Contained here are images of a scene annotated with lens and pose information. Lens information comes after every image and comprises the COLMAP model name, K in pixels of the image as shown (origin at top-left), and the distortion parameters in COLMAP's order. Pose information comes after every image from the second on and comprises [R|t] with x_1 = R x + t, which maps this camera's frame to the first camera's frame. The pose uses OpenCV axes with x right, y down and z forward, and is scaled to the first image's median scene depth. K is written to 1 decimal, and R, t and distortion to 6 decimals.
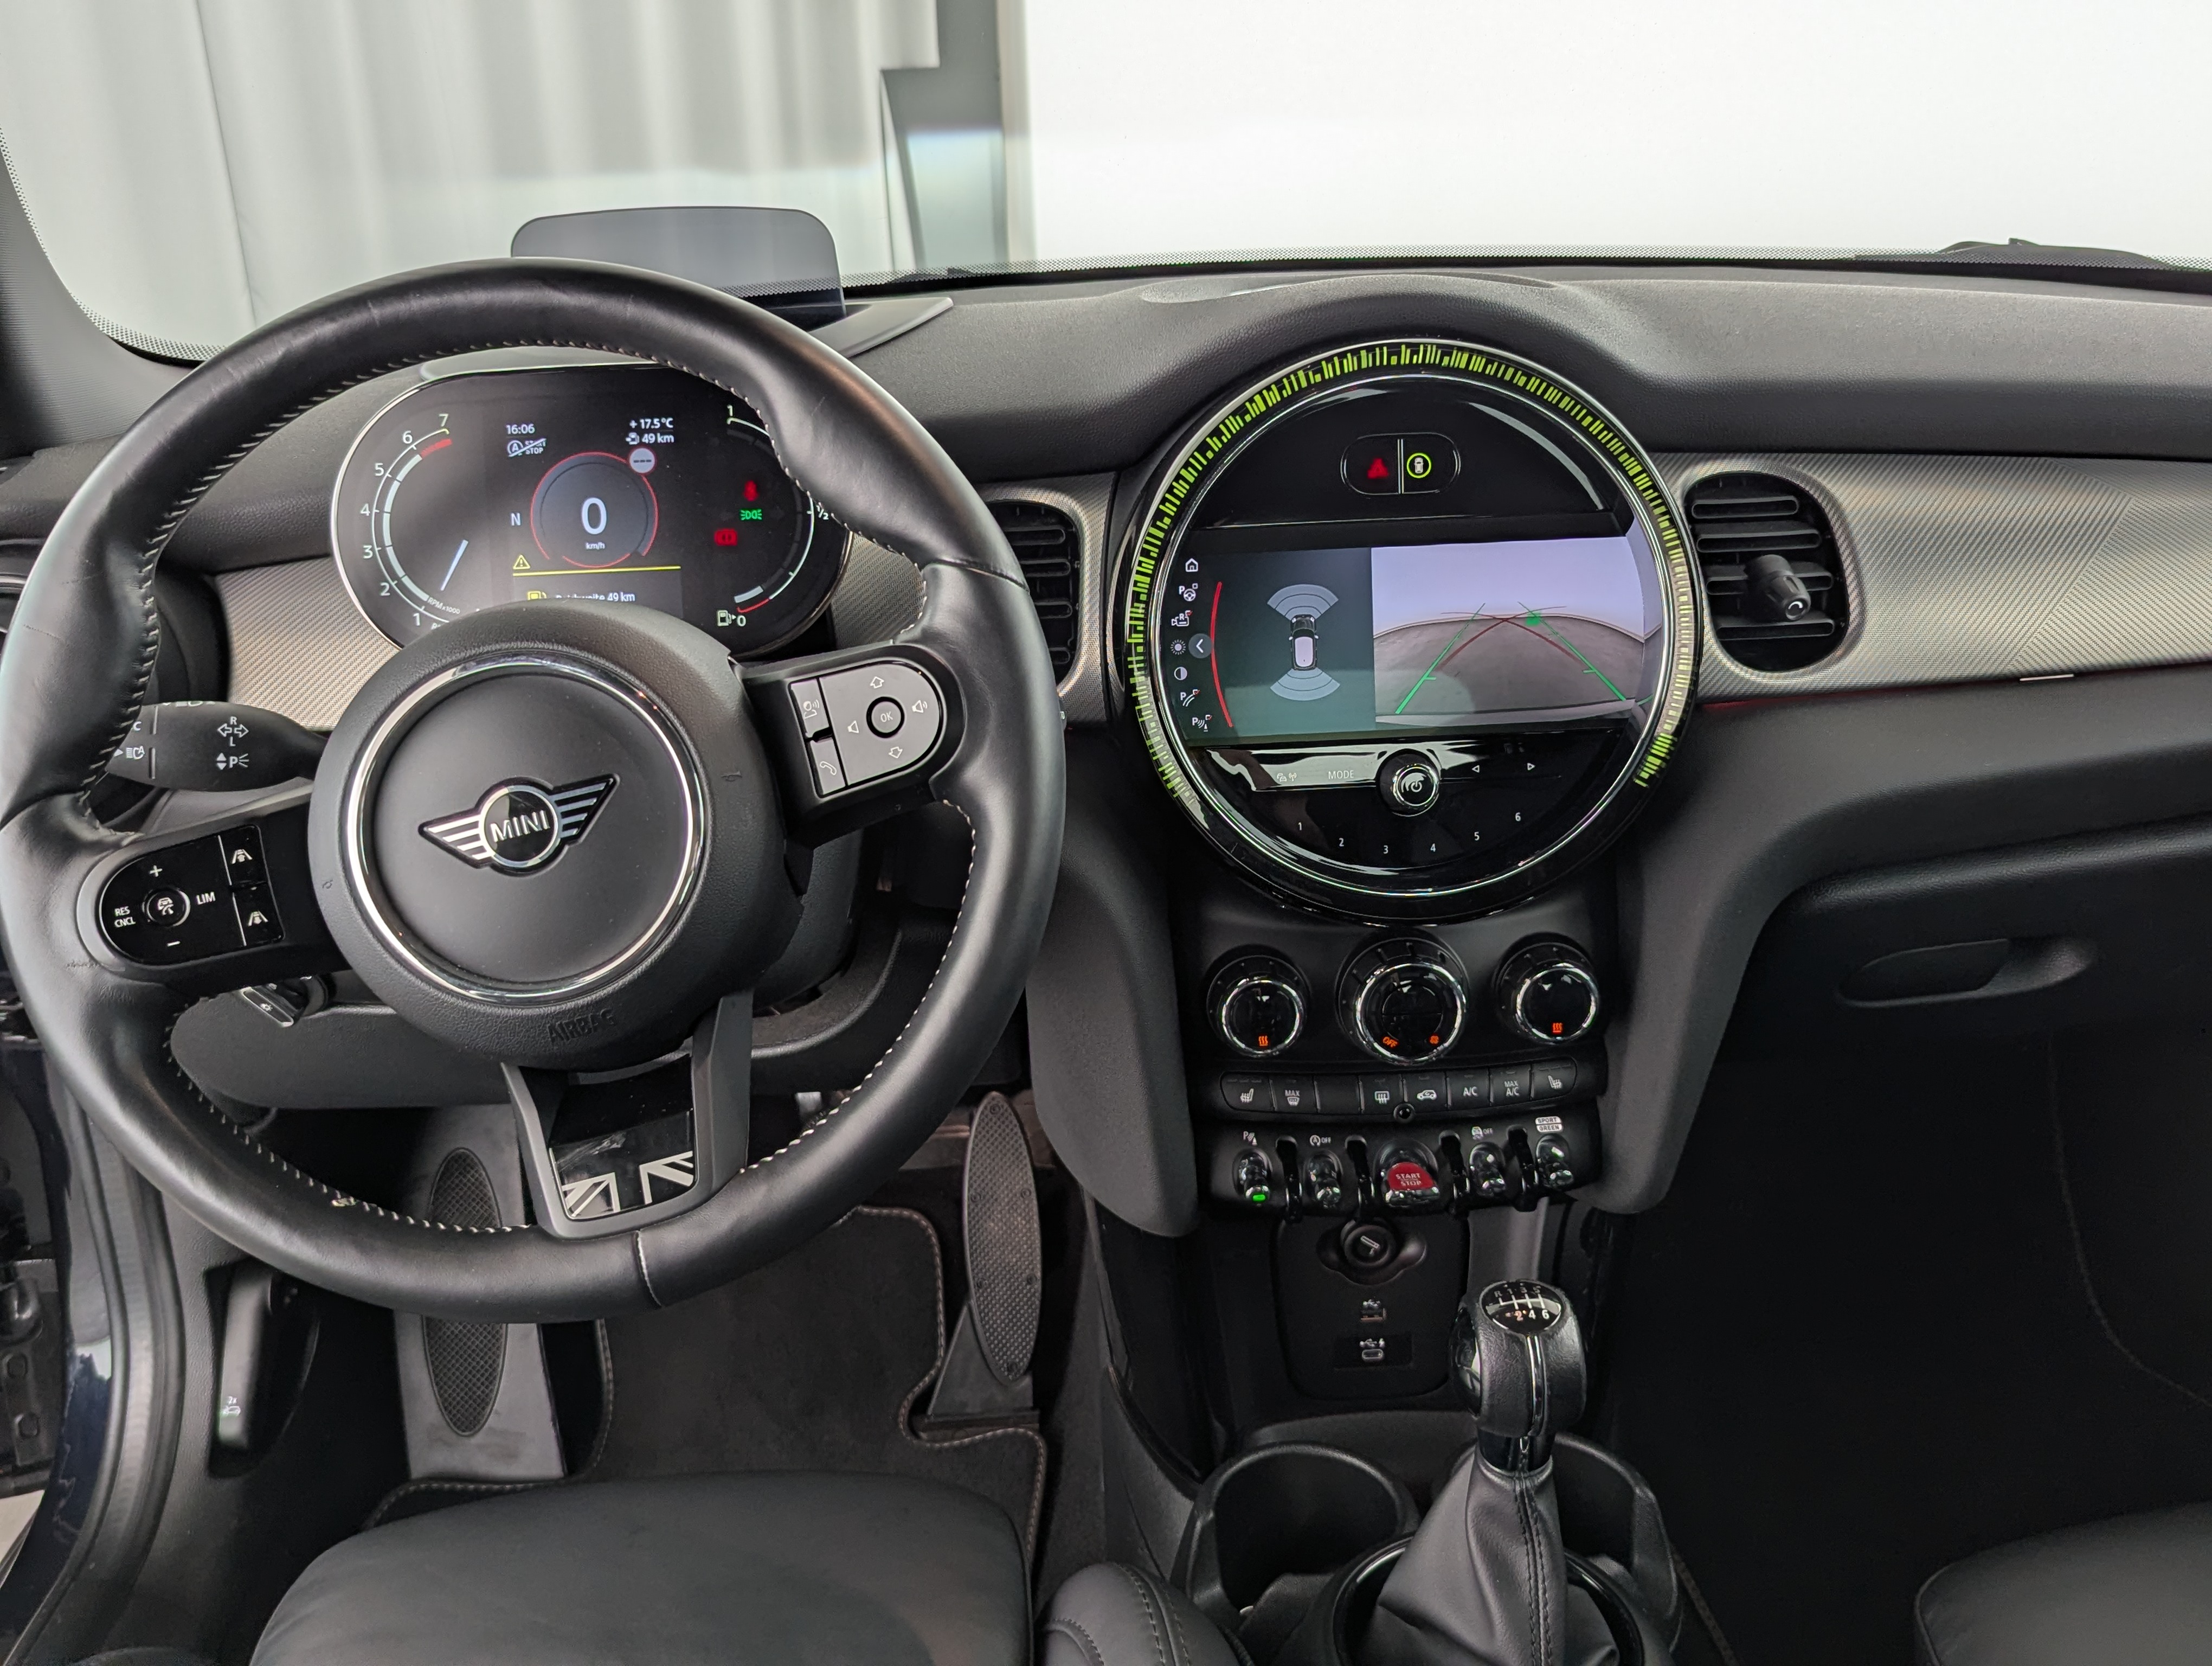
lens RADIAL K [[1982.7, 0, 1106.0], [0, 1982.7, 833.0], [0, 0, 1]] dist [0.036790, -0.012668]
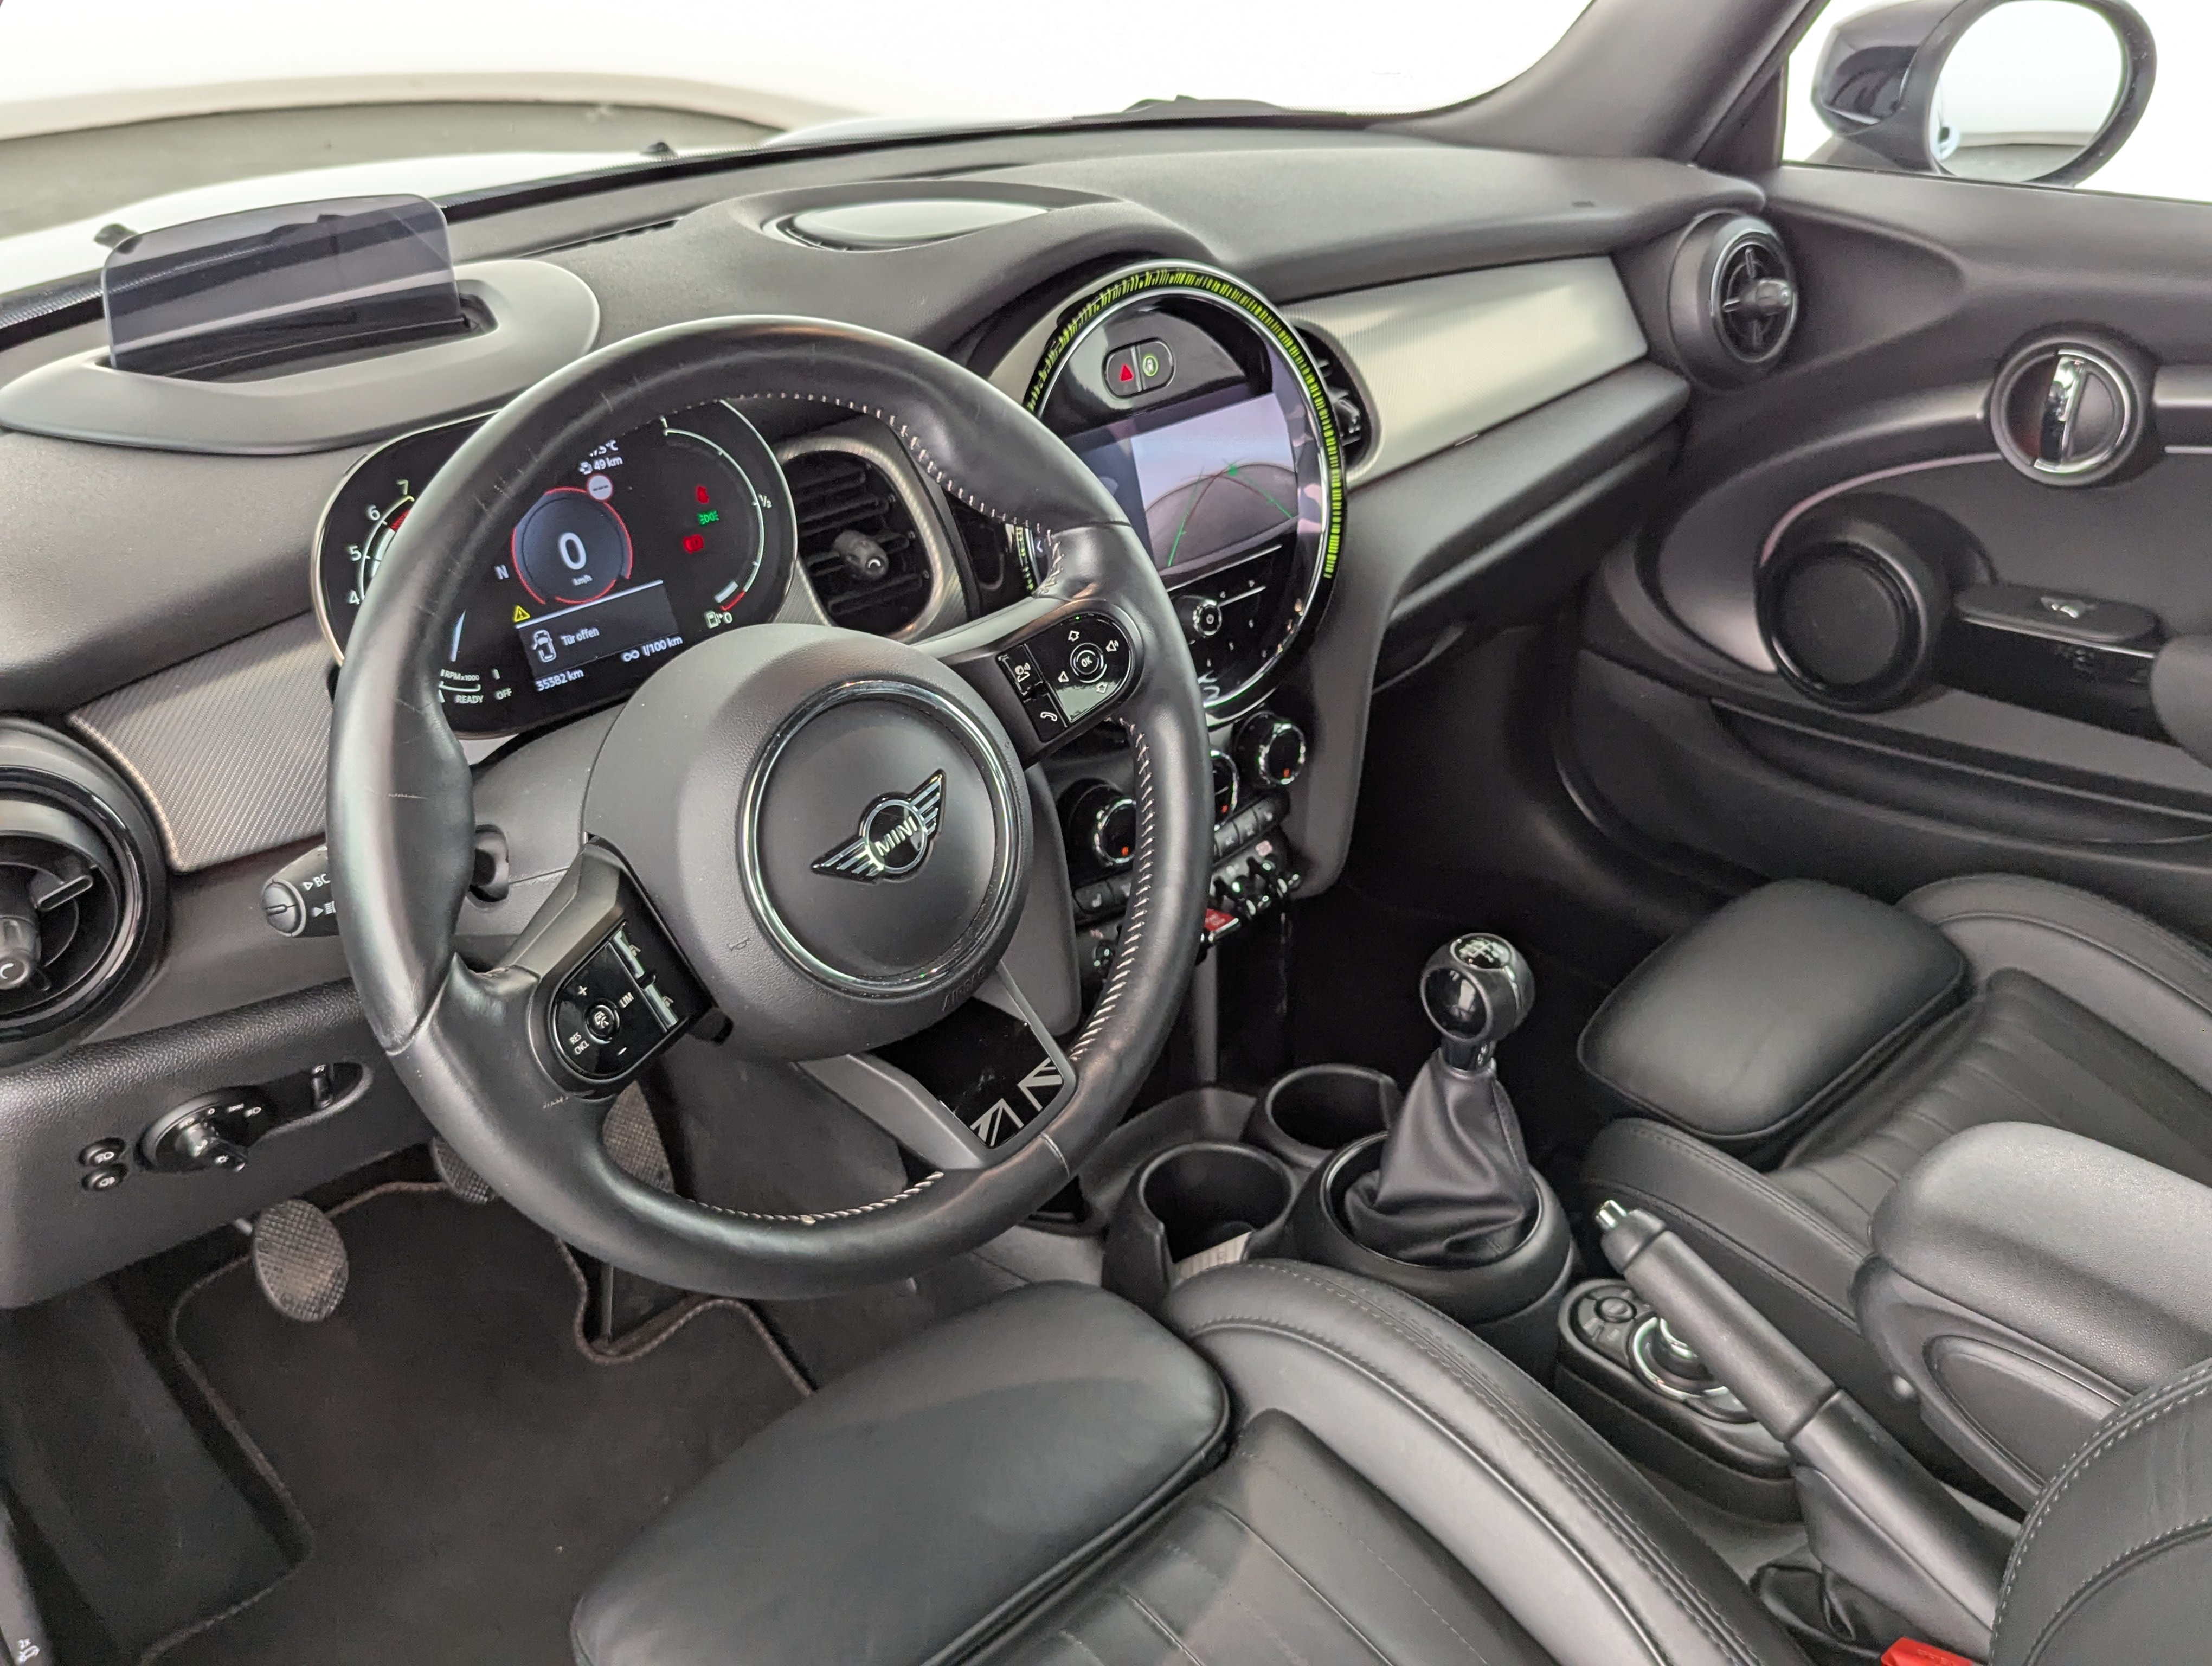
lens RADIAL K [[1982.7, 0, 1106.0], [0, 1982.7, 833.0], [0, 0, 1]] dist [0.036790, -0.012668]
pose [[0.754771, -0.302414, 0.582122, -0.669216], [0.235279, 0.953154, 0.190106, -0.148292], [-0.612343, -0.006525, 0.790565, 0.036351]]
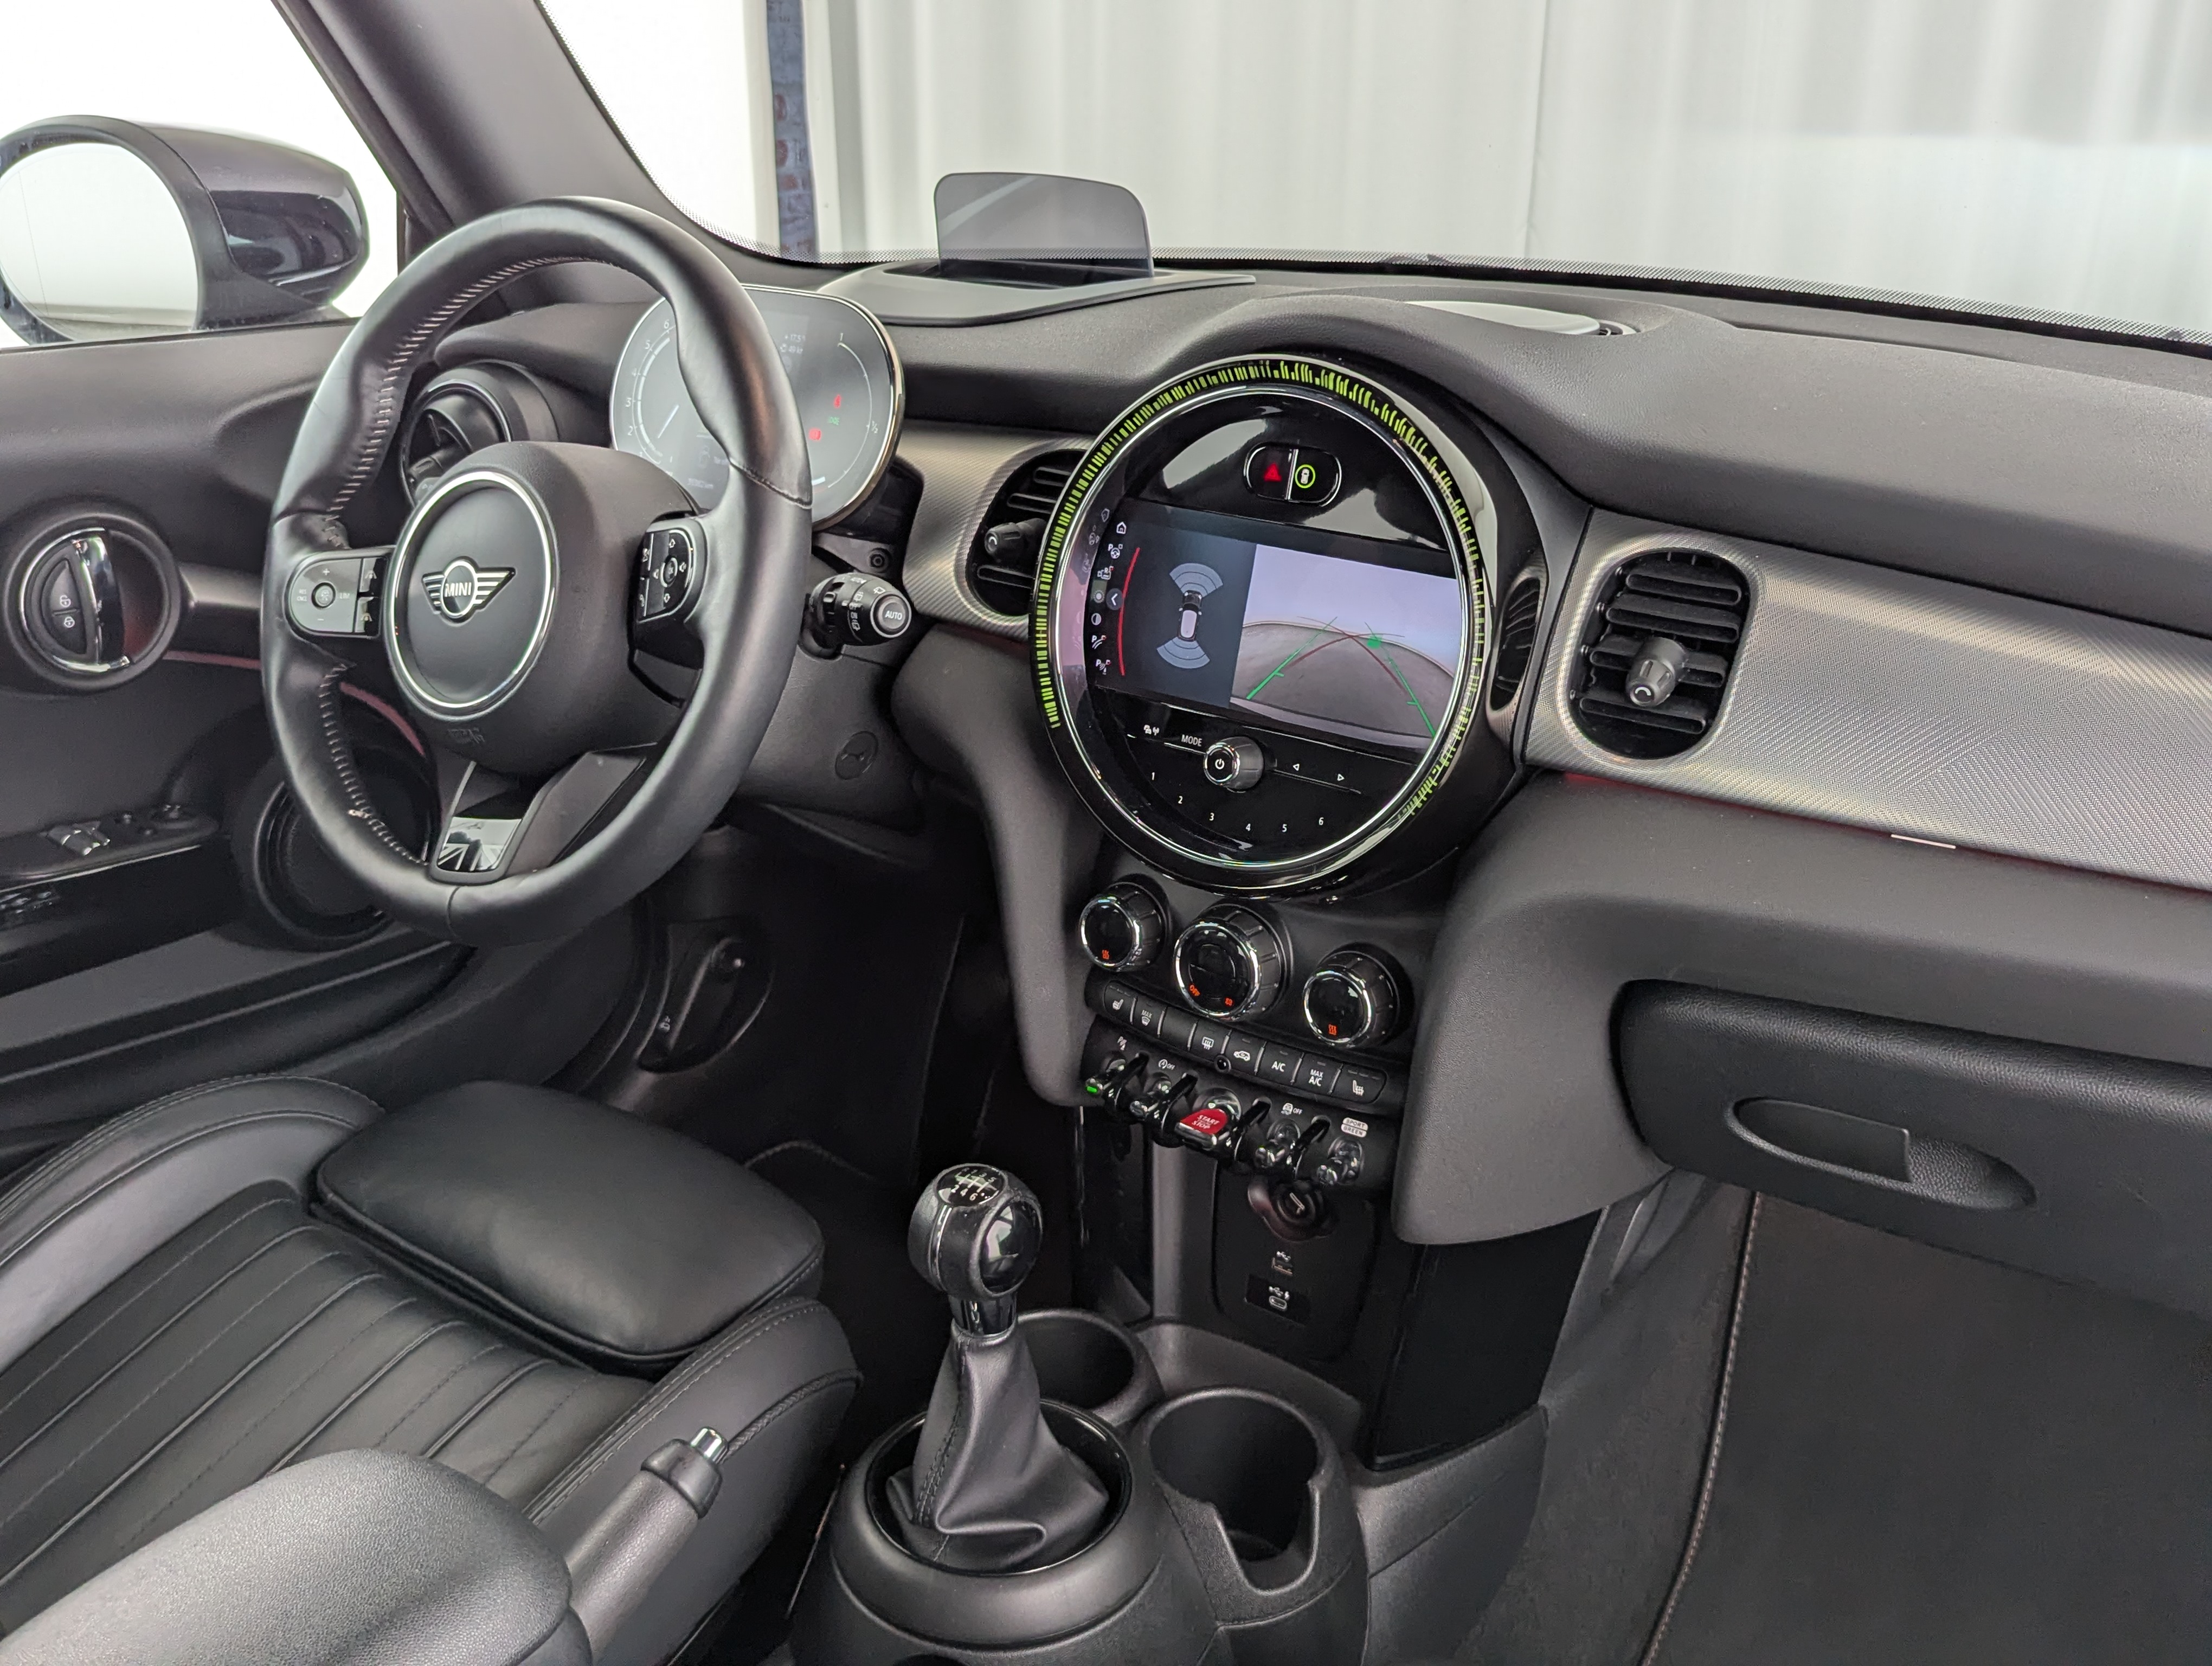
lens RADIAL K [[1948.6, 0, 1106.0], [0, 1948.6, 833.0], [0, 0, 1]] dist [0.096168, -0.277683]
pose [[0.783618, 0.275969, -0.556582, 0.714513], [-0.261057, 0.959254, 0.108079, -0.086176], [0.563730, 0.060607, 0.823733, 0.079997]]
